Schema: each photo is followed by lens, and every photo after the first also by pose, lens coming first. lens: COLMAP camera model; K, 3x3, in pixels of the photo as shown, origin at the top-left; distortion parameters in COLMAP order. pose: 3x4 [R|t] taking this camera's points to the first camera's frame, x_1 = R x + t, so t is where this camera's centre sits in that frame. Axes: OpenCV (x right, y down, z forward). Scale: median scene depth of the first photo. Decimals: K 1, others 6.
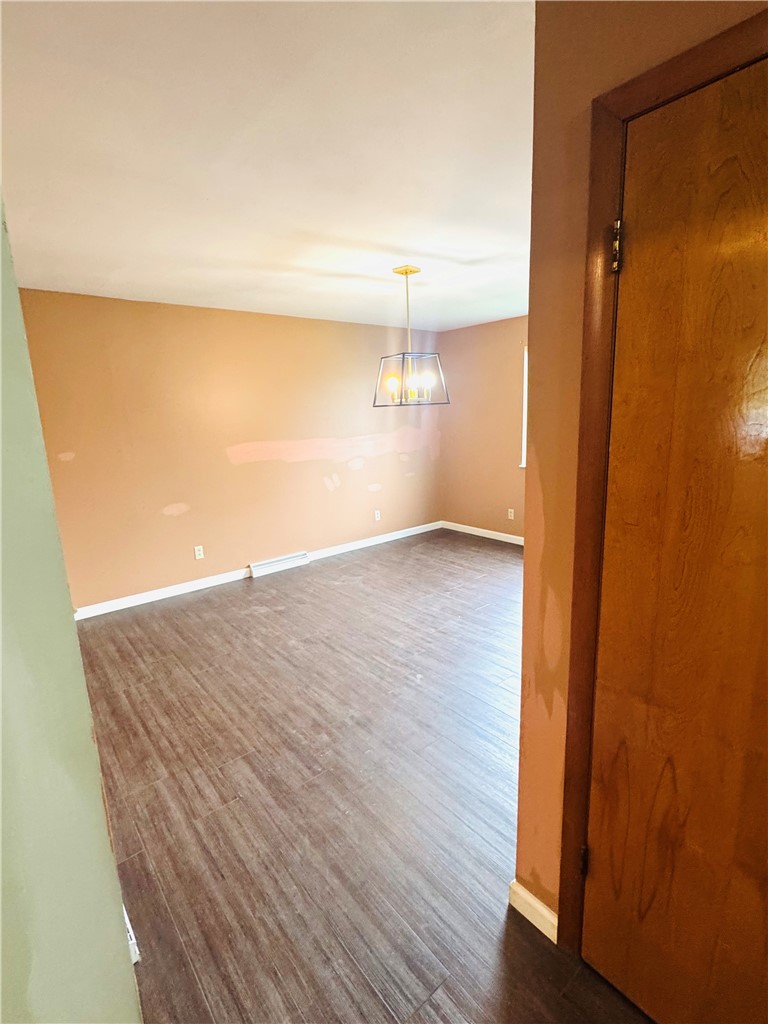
lens RADIAL K [[488.0, 0, 384.0], [0, 488.0, 516.1], [0, 0, 1]] dist [-0.000160, -0.000358]
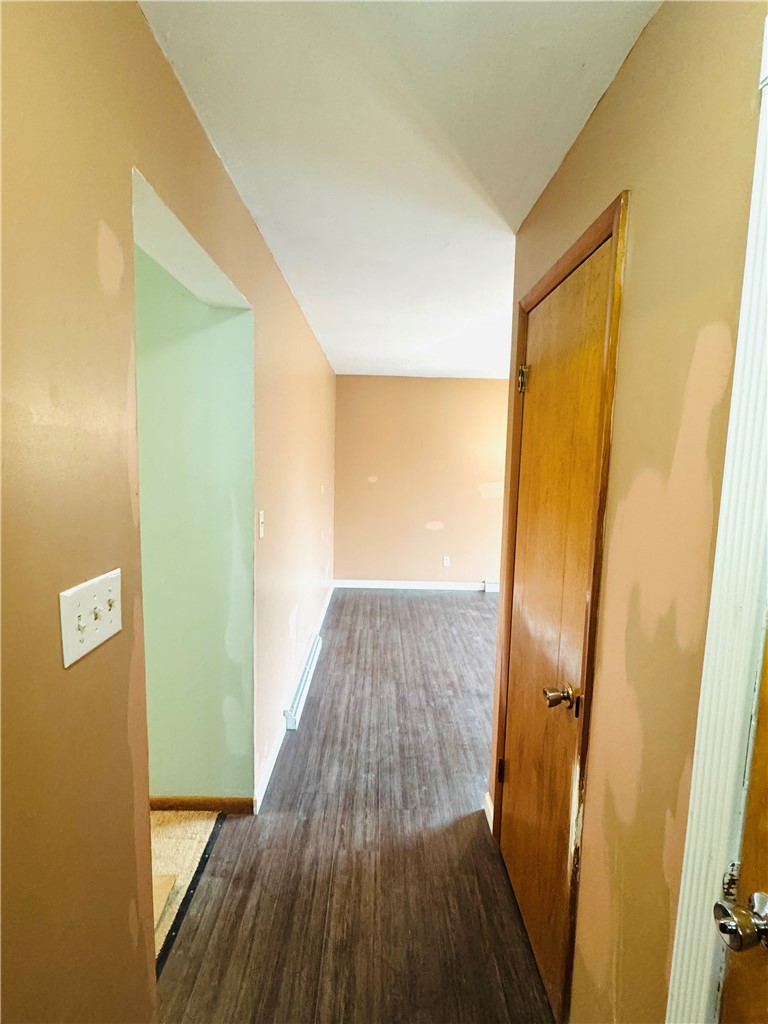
lens RADIAL K [[488.0, 0, 384.8], [0, 488.0, 511.2], [0, 0, 1]] dist [-0.000160, -0.000358]
pose [[0.775836, 0.122907, -0.618848, 0.521604], [-0.181387, 0.982885, -0.032194, 0.026408], [0.604299, 0.137229, 0.784851, -0.264464]]
